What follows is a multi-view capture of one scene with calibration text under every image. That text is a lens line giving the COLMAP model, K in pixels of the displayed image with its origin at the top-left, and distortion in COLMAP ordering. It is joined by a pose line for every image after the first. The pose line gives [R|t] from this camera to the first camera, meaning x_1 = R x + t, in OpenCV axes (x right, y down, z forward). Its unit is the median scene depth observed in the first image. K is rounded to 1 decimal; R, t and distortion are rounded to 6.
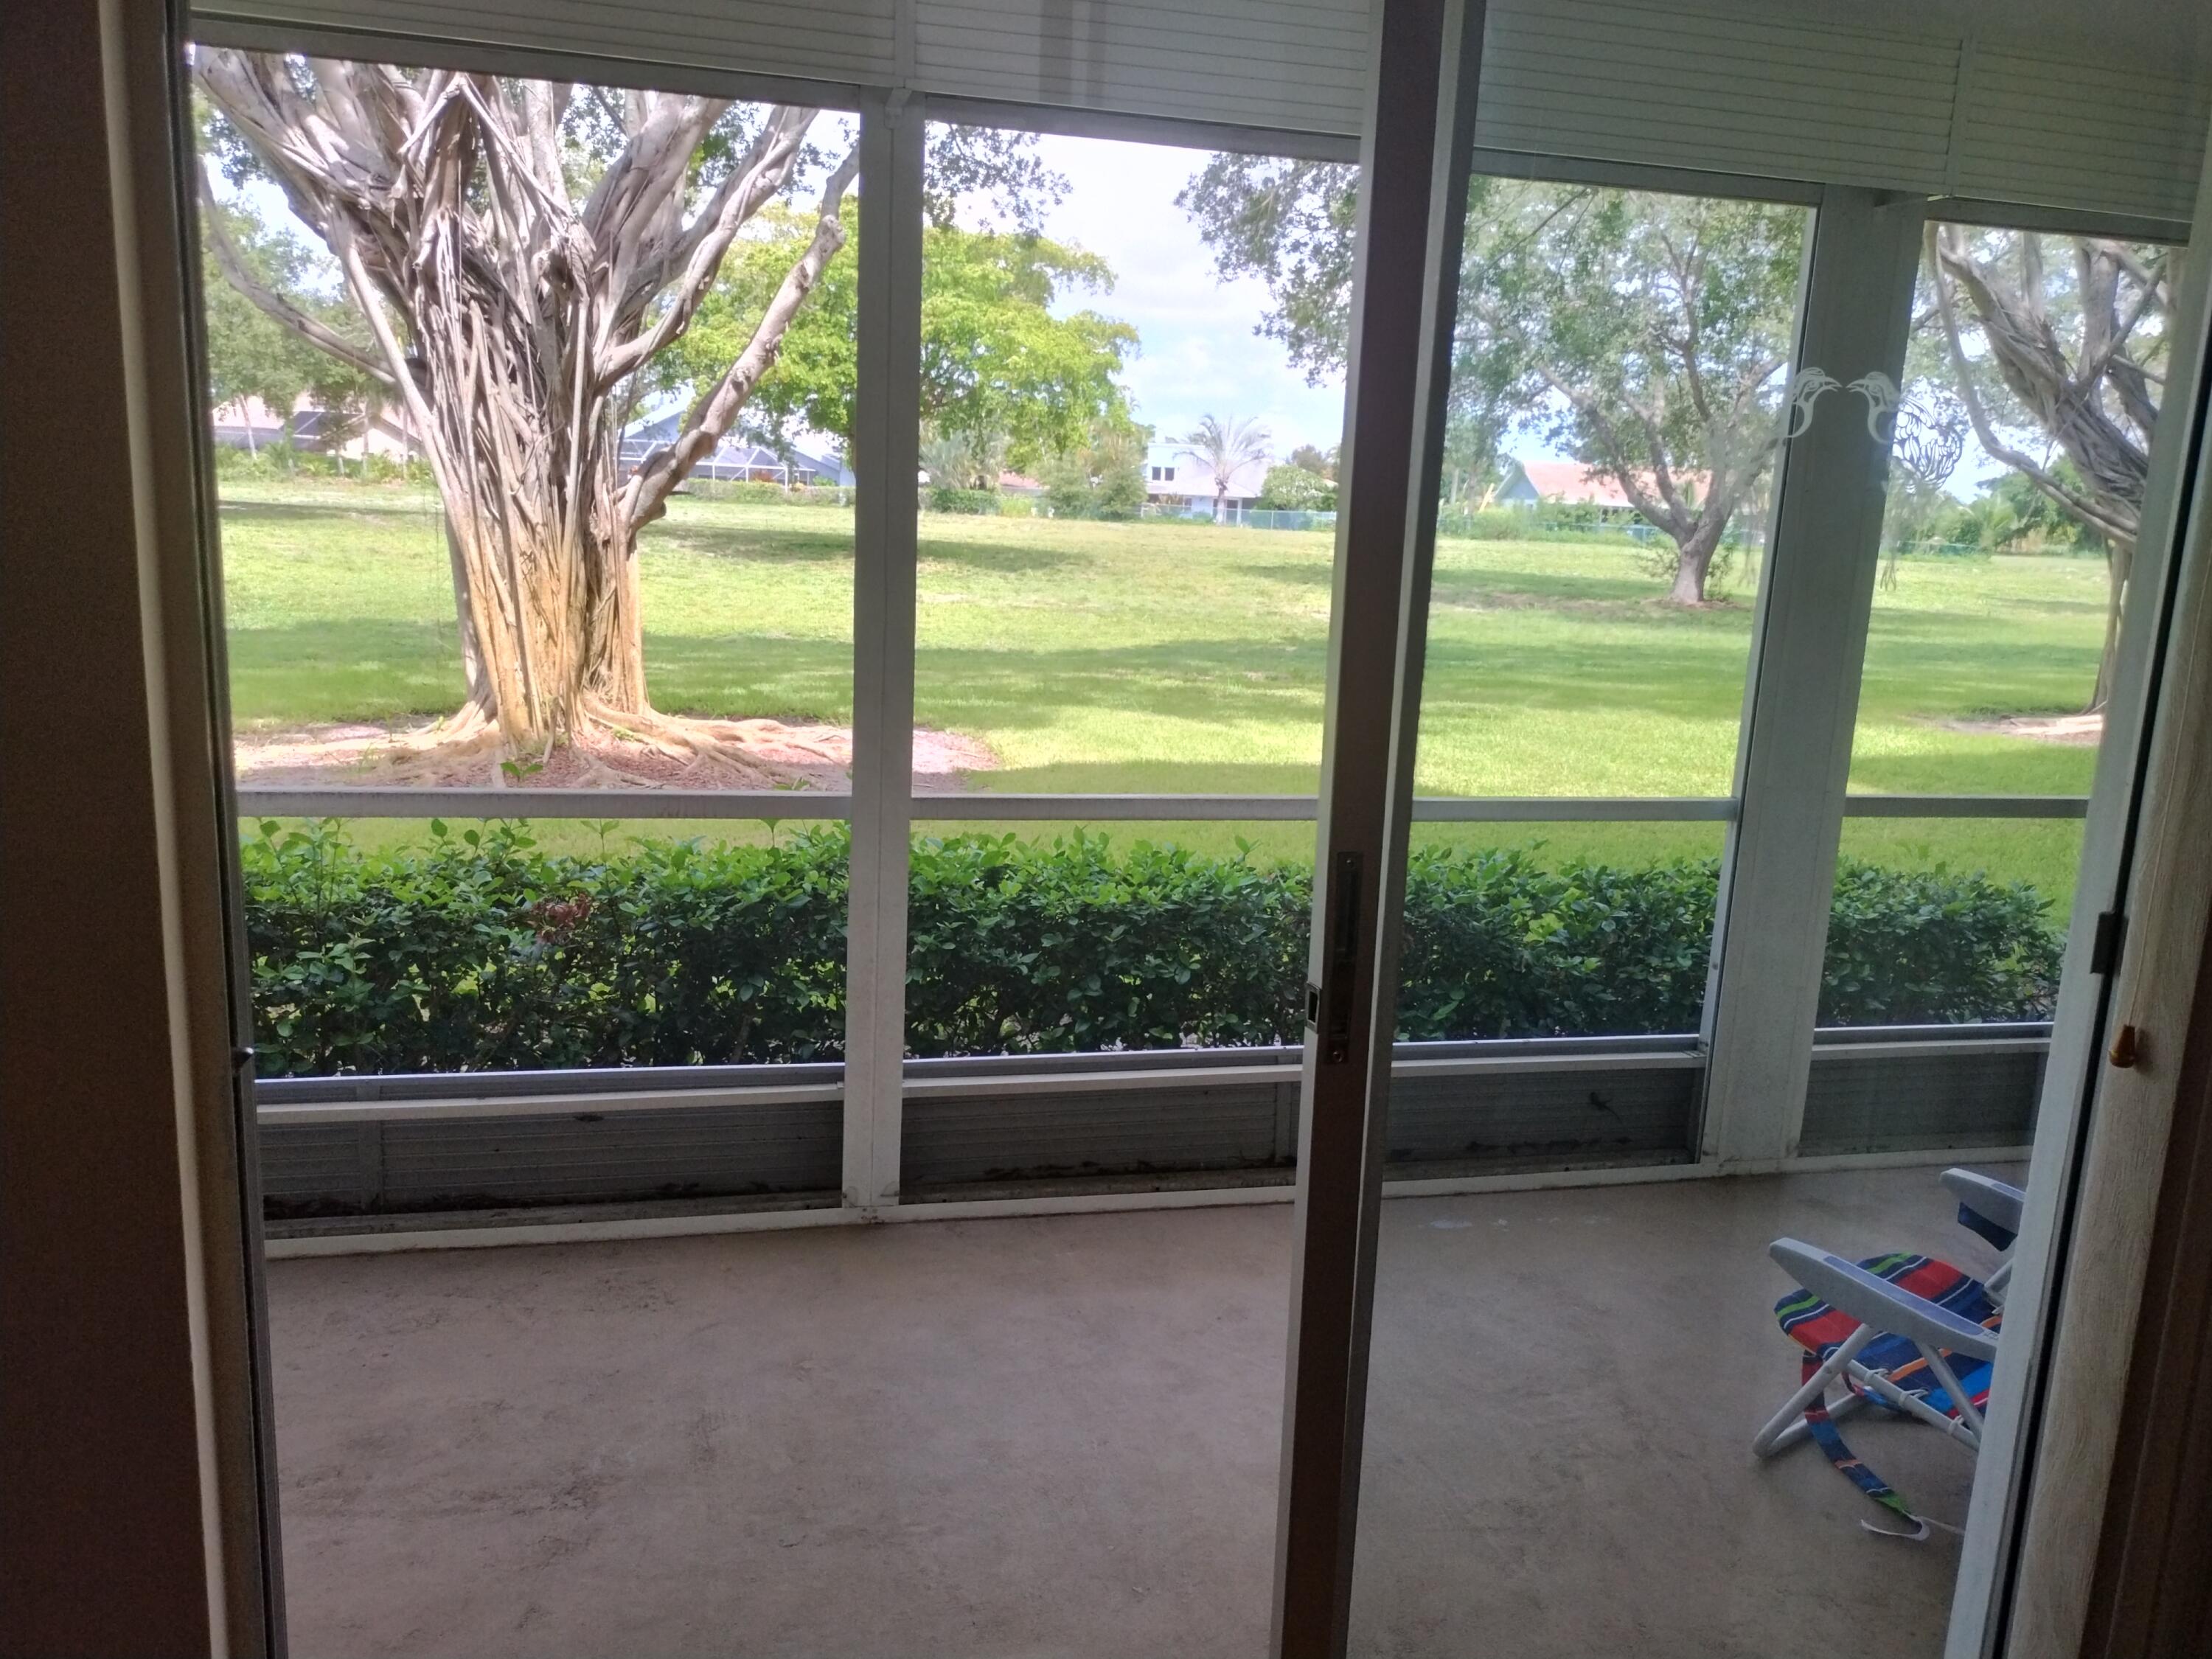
lens RADIAL K [[1628.7, 0, 1131.8], [0, 1628.7, 825.4], [0, 0, 1]] dist [0.115726, -0.191429]
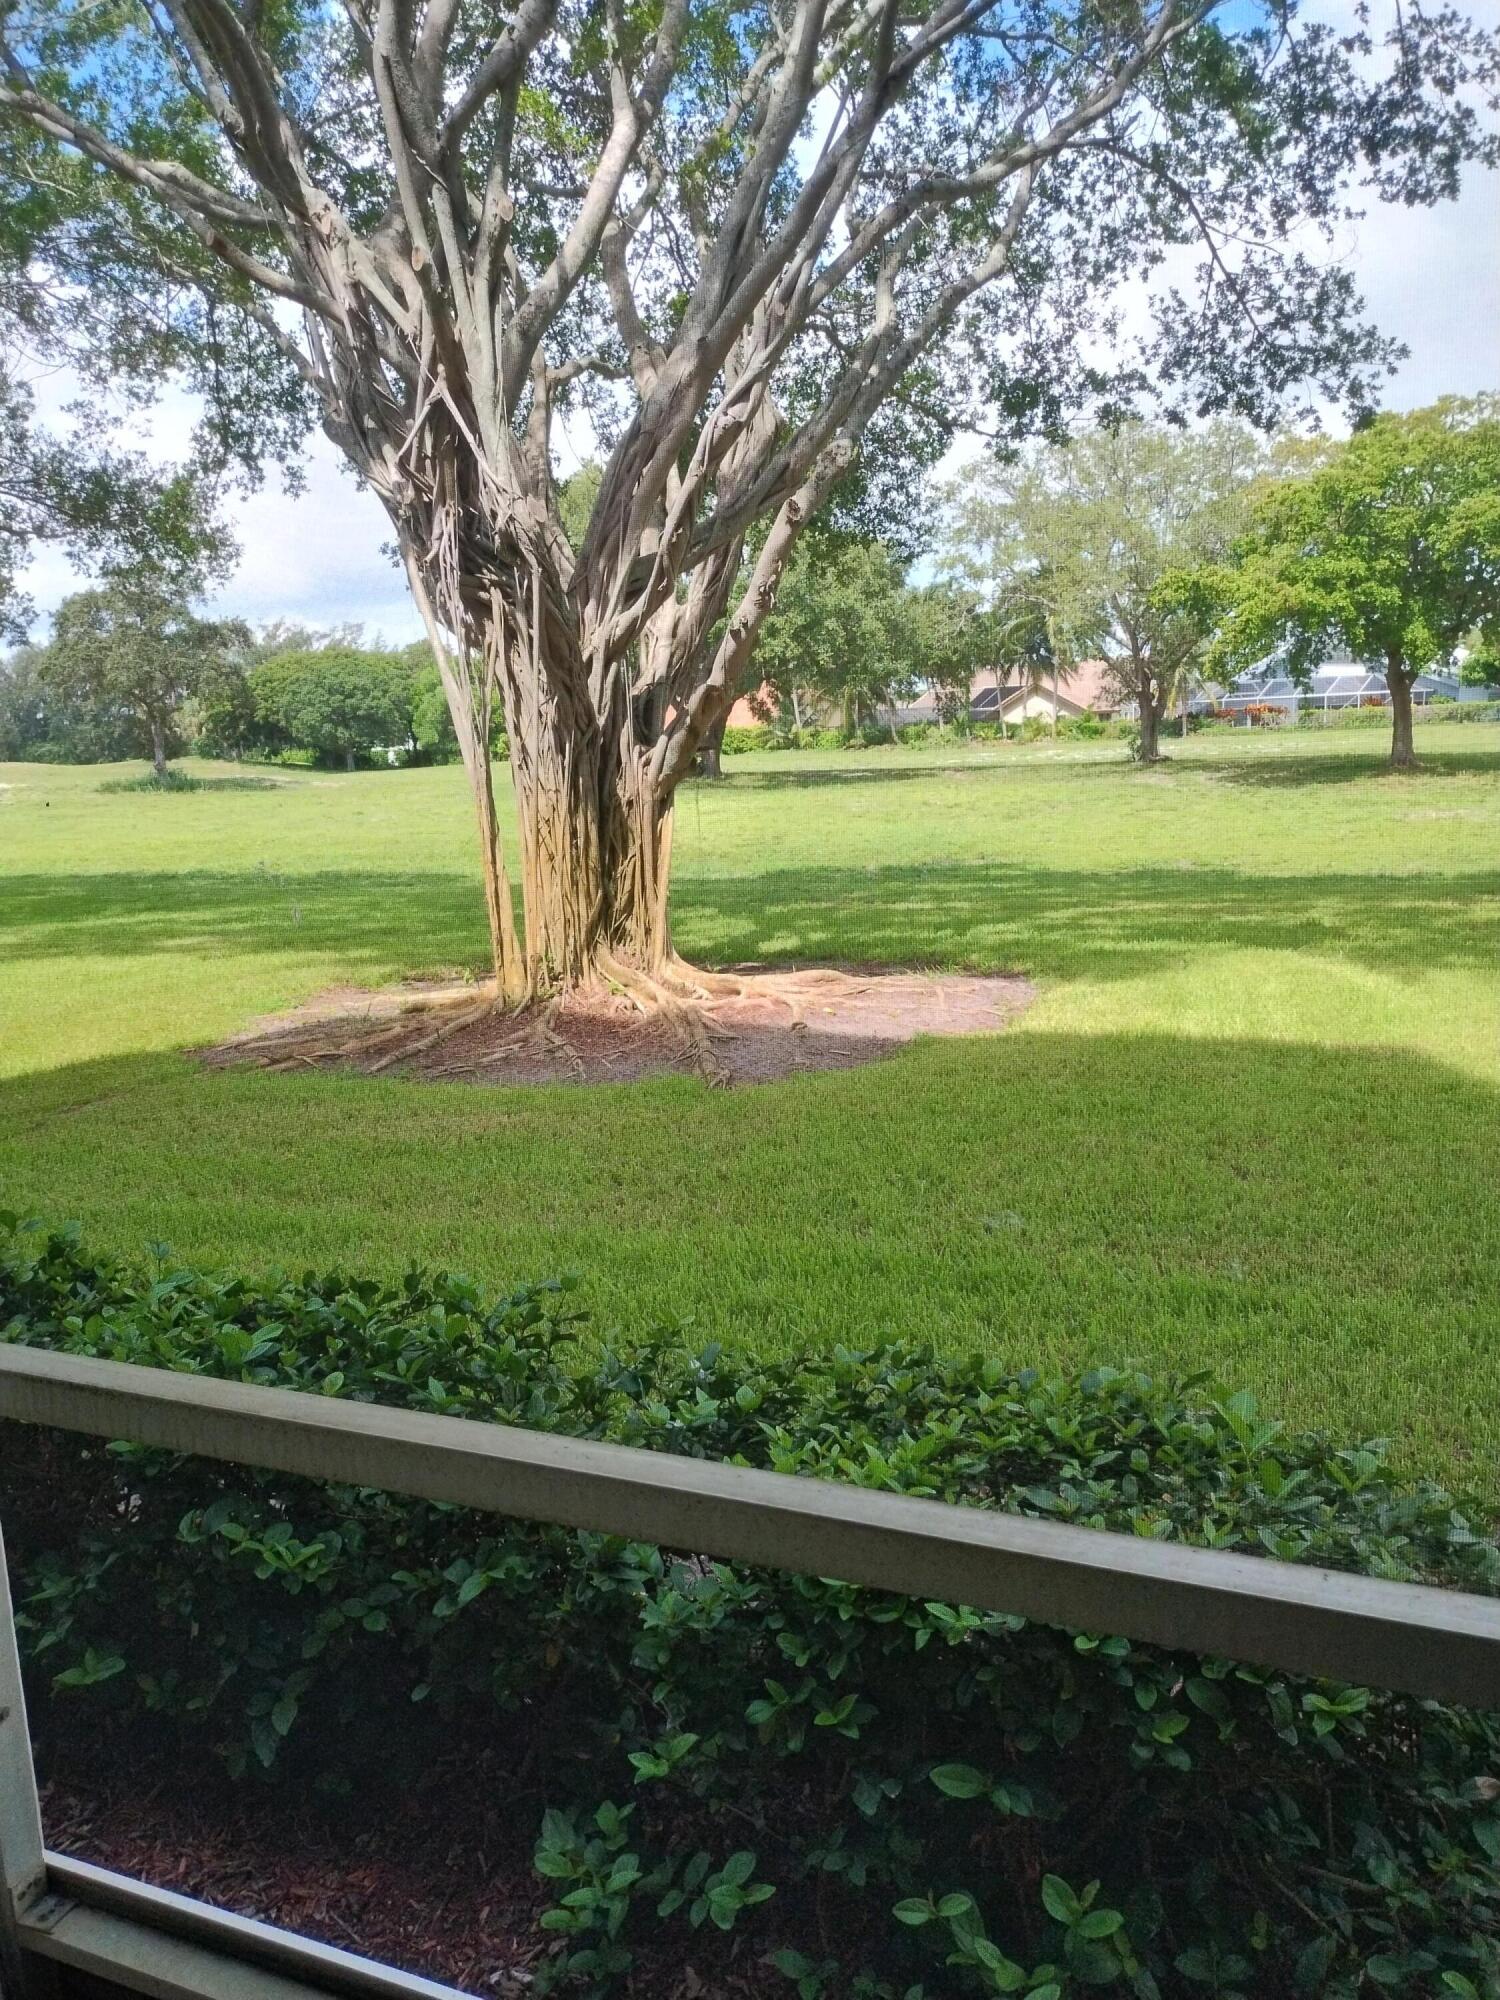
lens RADIAL K [[1472.6, 0, 750.0], [0, 1472.6, 1000.0], [0, 0, 1]] dist [0.115726, -0.191429]
pose [[0.808938, 0.023028, -0.587443, 0.278026], [-0.035339, 0.999330, -0.009490, -0.040468], [0.586831, 0.028437, 0.809210, 0.288269]]
